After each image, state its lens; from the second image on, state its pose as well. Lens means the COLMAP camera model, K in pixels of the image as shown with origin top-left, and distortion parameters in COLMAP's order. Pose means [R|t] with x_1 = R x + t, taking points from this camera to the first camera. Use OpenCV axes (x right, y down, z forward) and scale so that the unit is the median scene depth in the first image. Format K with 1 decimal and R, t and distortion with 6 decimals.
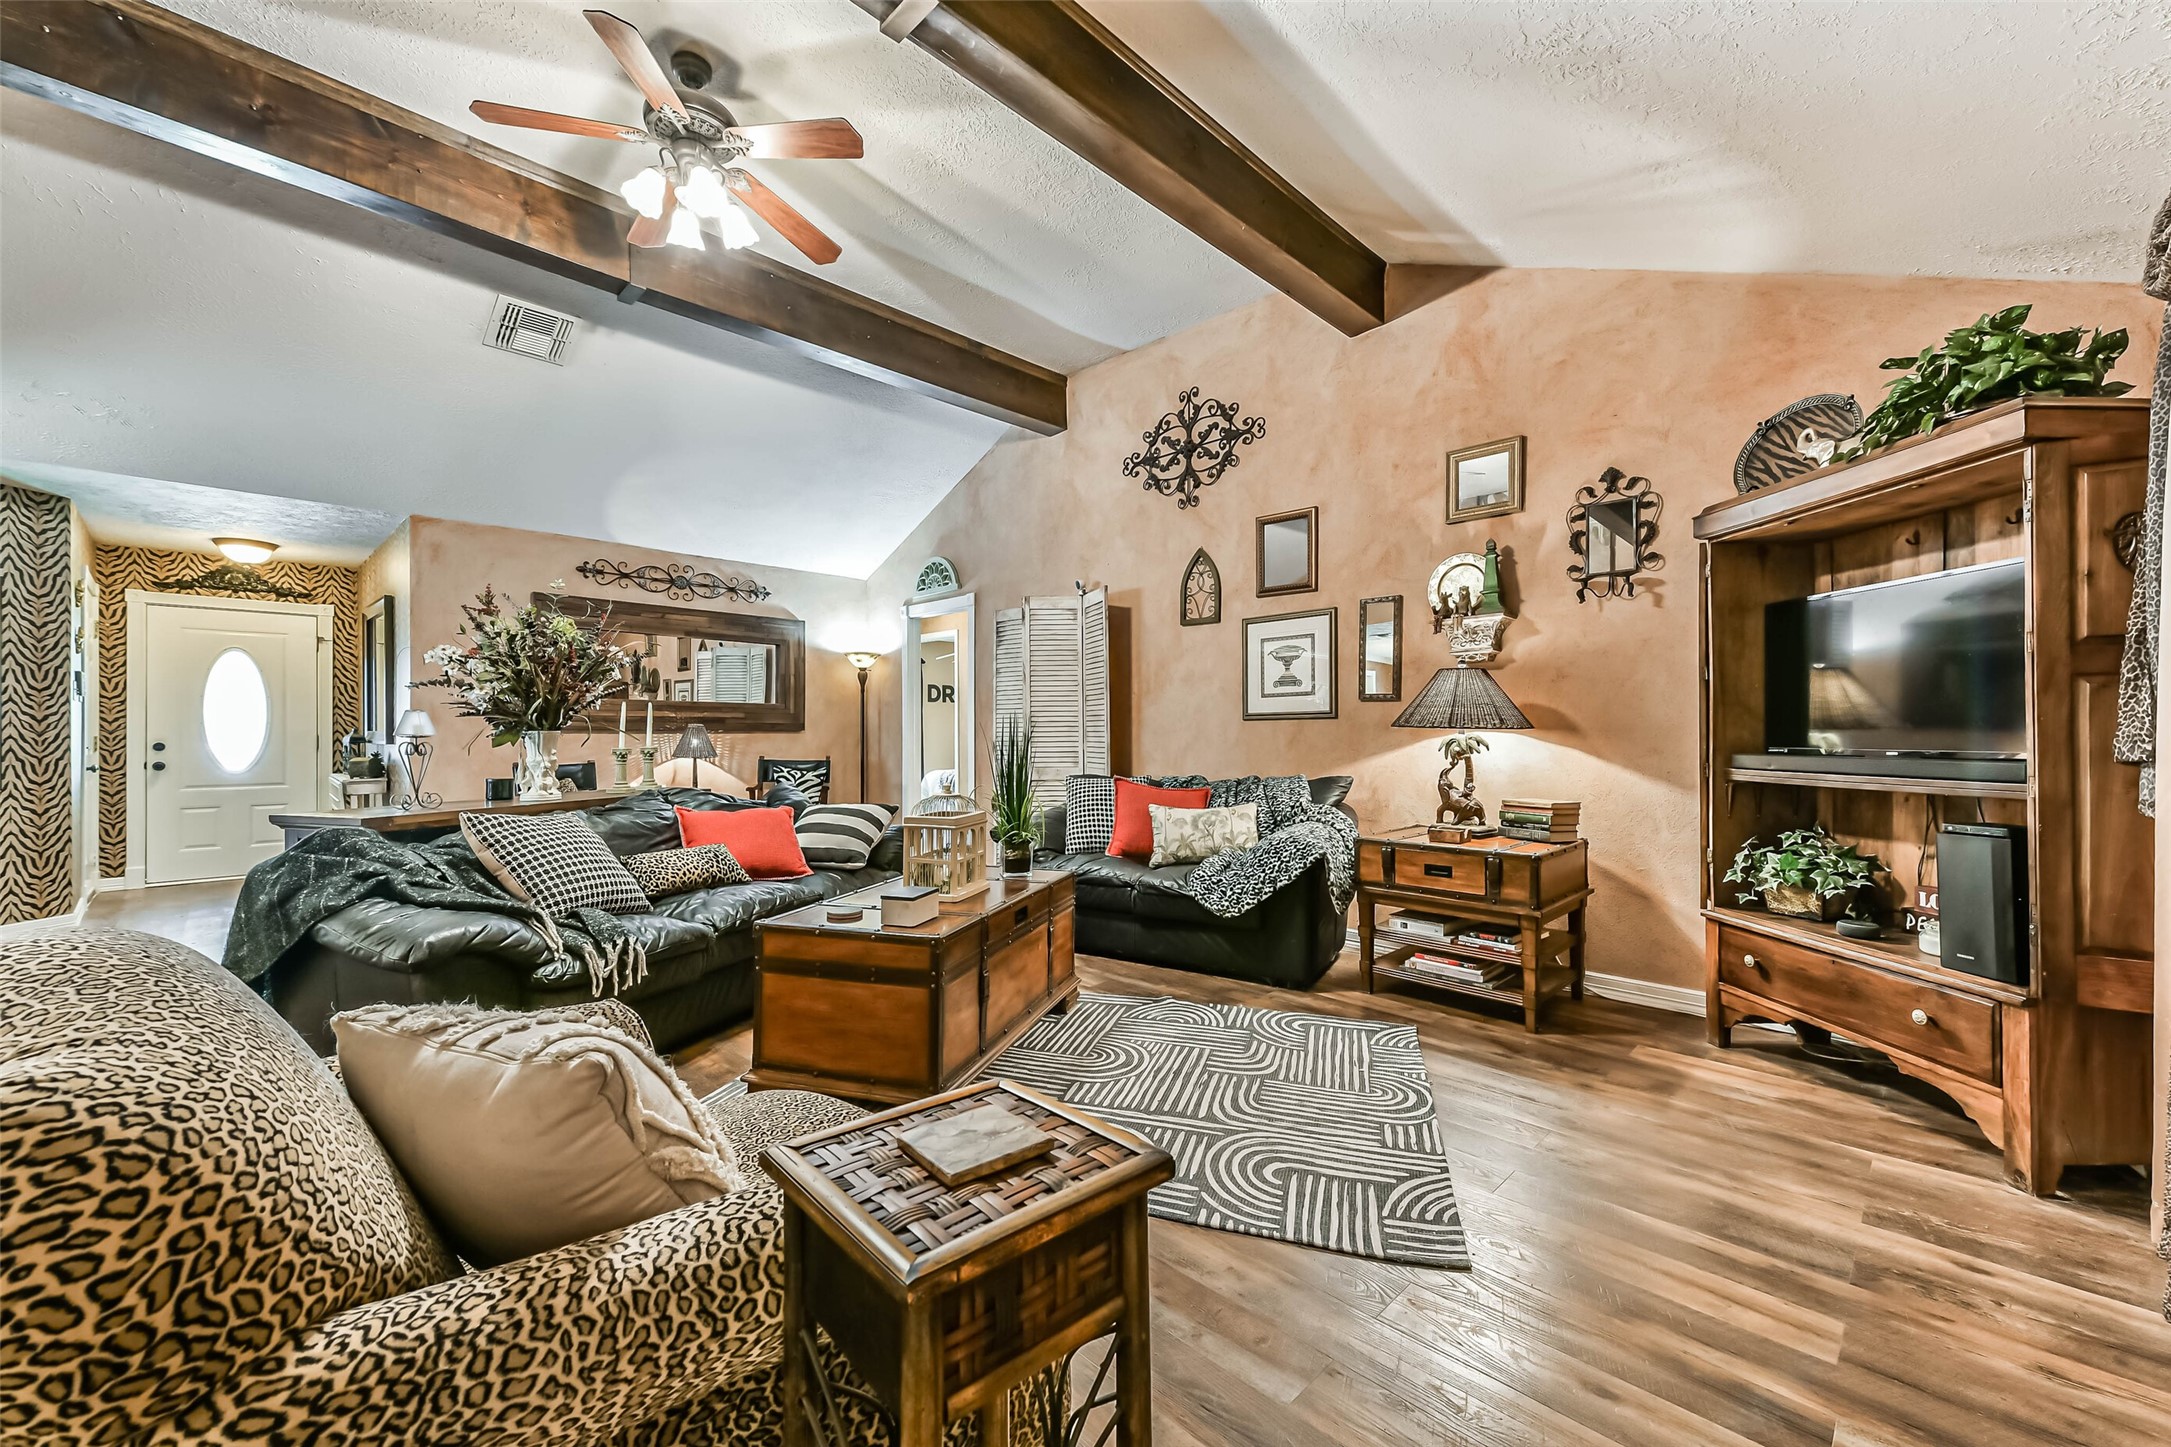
lens RADIAL K [[846.9, 0, 1087.9], [0, 846.9, 727.3], [0, 0, 1]] dist [0.020859, -0.004776]
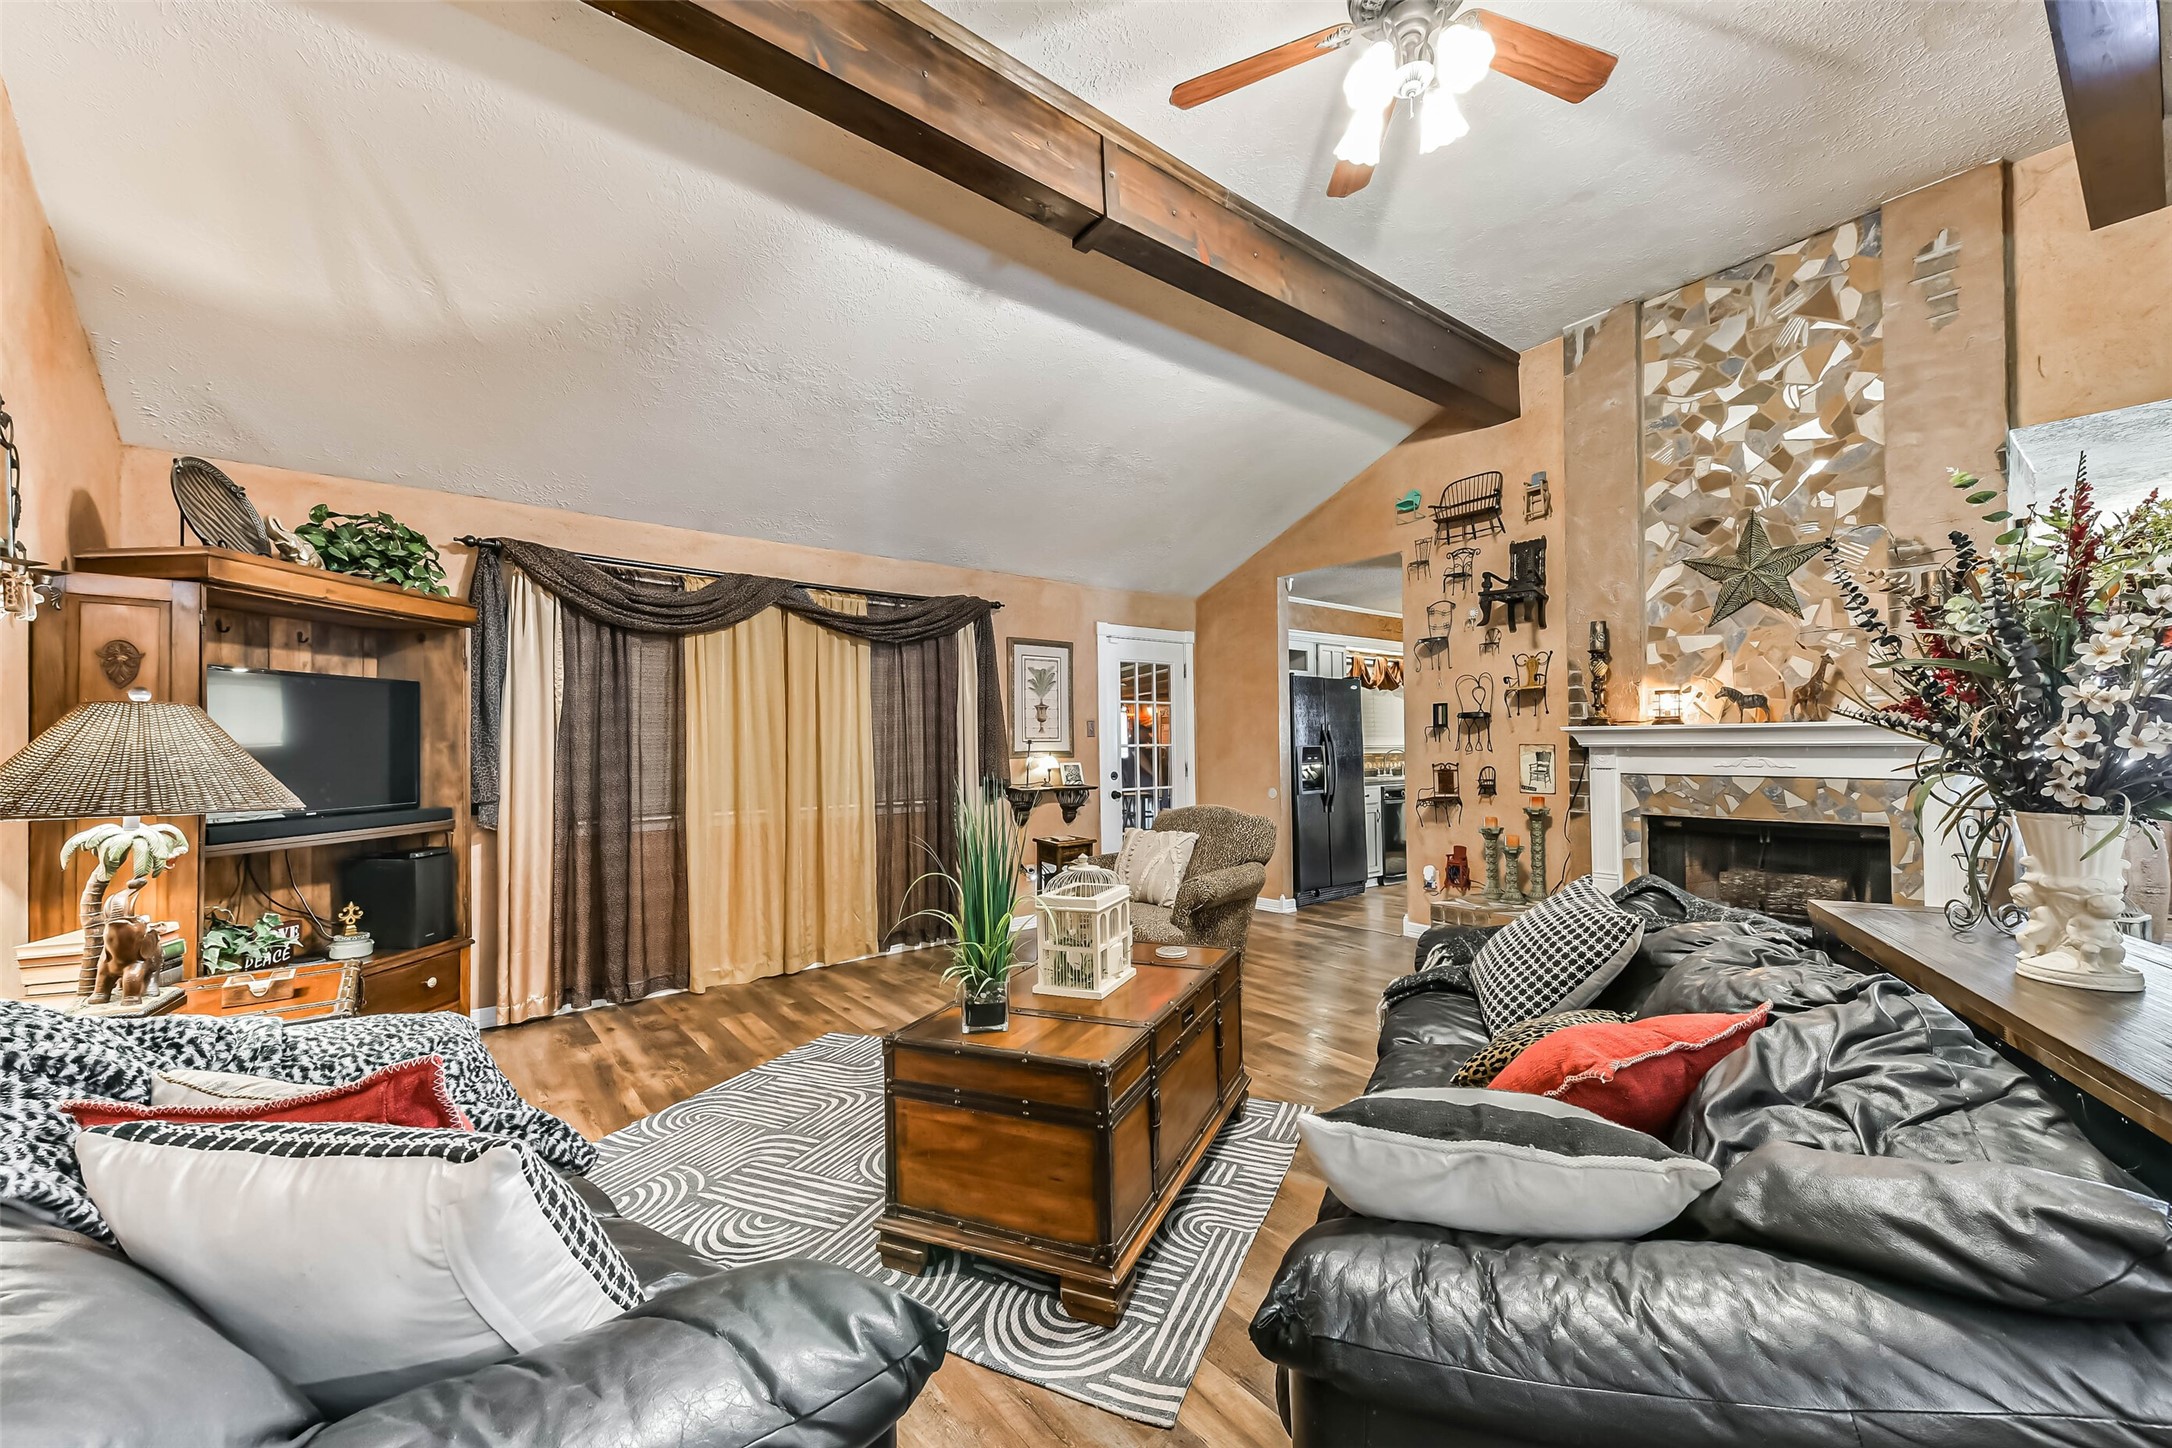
lens RADIAL K [[847.2, 0, 1078.6], [0, 847.2, 732.5], [0, 0, 1]] dist [0.020859, -0.004776]
pose [[-0.991251, 0.014485, 0.131191, -0.172465], [0.011254, 0.999616, -0.025333, -0.023510], [-0.131508, -0.023635, -0.991033, 1.154382]]
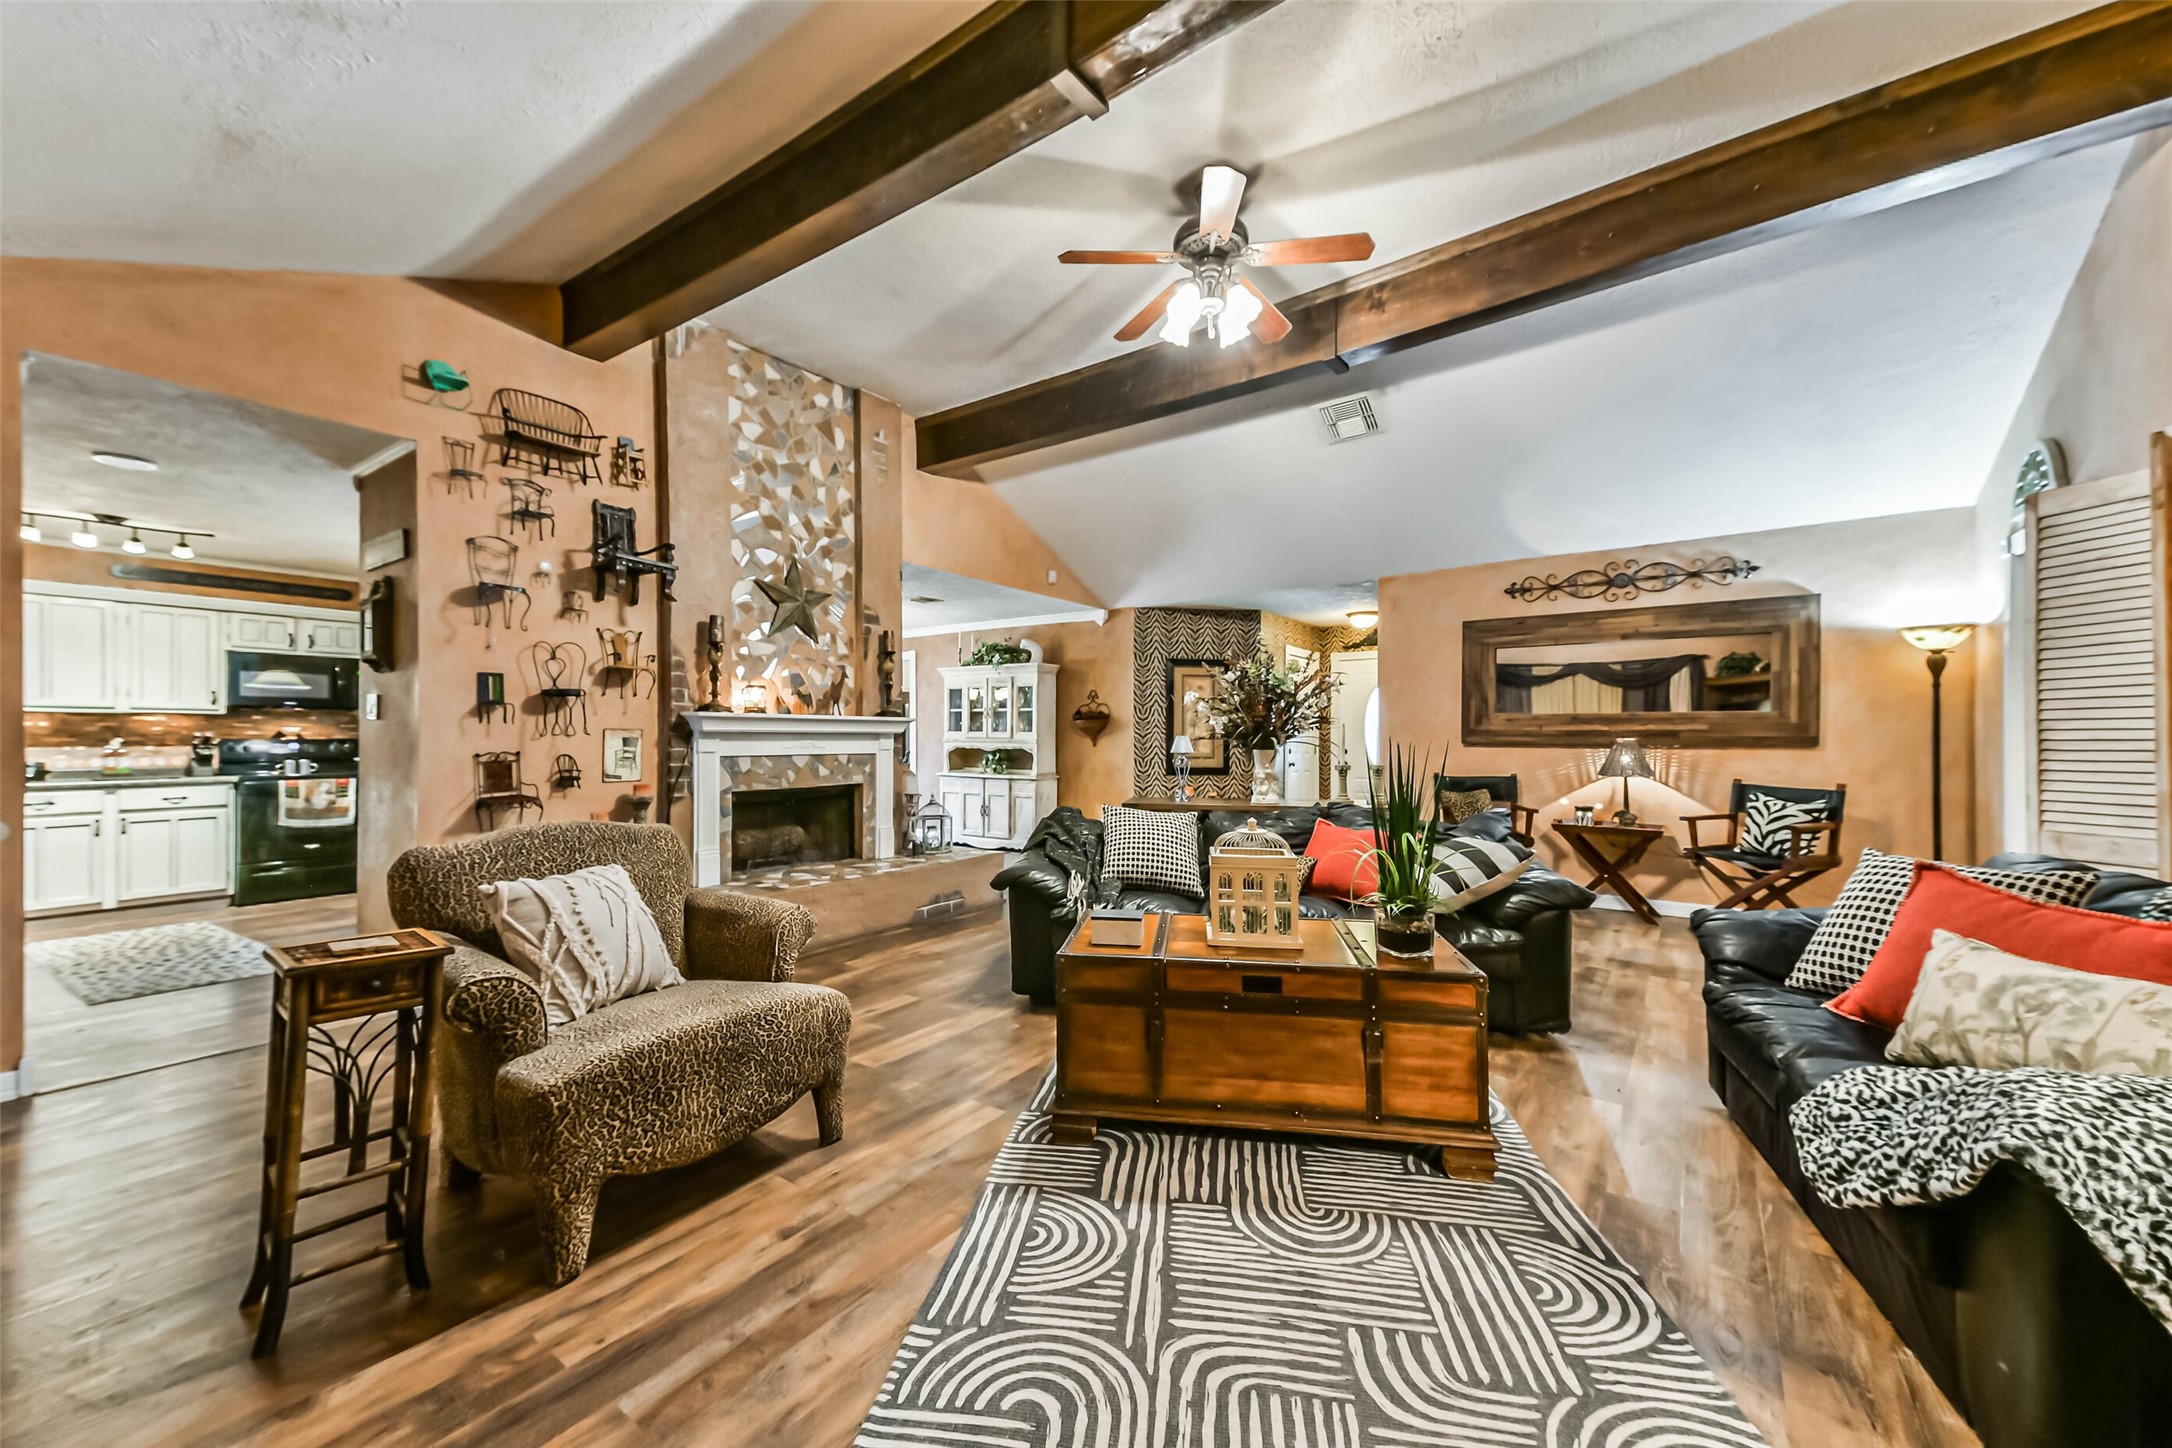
lens RADIAL K [[815.6, 0, 1090.1], [0, 815.6, 738.9], [0, 0, 1]] dist [0.032530, -0.000557]
pose [[0.157620, 0.003570, -0.987493, 0.416689], [0.008886, 0.999948, 0.005034, -0.017624], [0.987460, -0.009568, 0.157580, 0.429291]]
